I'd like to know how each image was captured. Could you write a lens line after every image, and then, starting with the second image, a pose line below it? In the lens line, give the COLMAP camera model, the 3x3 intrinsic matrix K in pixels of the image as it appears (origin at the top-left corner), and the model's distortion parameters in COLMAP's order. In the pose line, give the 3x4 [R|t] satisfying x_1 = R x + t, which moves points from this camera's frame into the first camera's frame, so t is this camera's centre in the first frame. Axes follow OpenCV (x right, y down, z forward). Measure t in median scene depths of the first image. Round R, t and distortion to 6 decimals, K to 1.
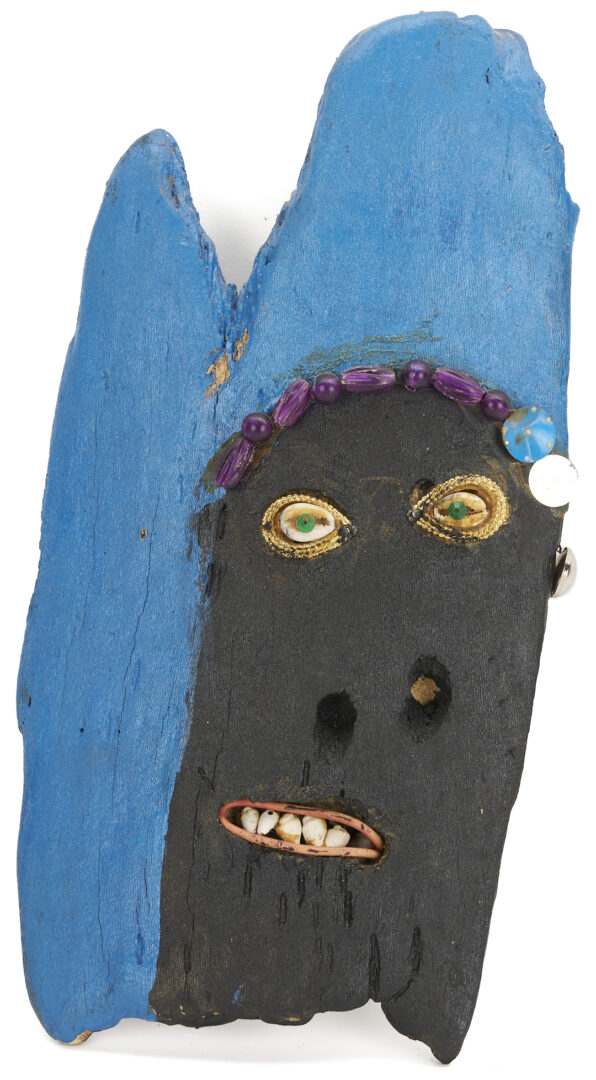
lens RADIAL K [[5044.0, 0, 298.0], [0, 5044.0, 540.0], [0, 0, 1]] dist [-0.111596, -4.246546]
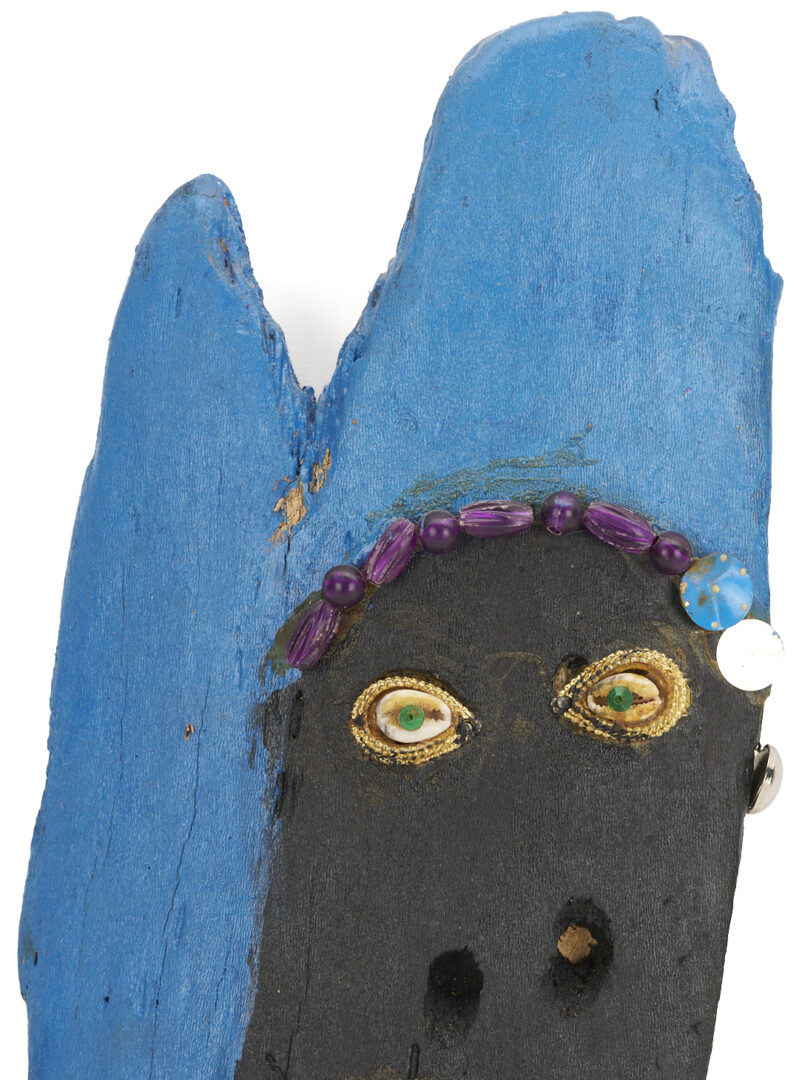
lens RADIAL K [[5310.5, 0, 505.1], [0, 5310.5, 571.0], [0, 0, 1]] dist [-0.137086, -2.170721]
pose [[0.999735, -0.006584, 0.022053, -0.001706], [0.006505, 0.999972, 0.003655, -0.026954], [-0.022077, -0.003511, 0.999750, 0.232921]]
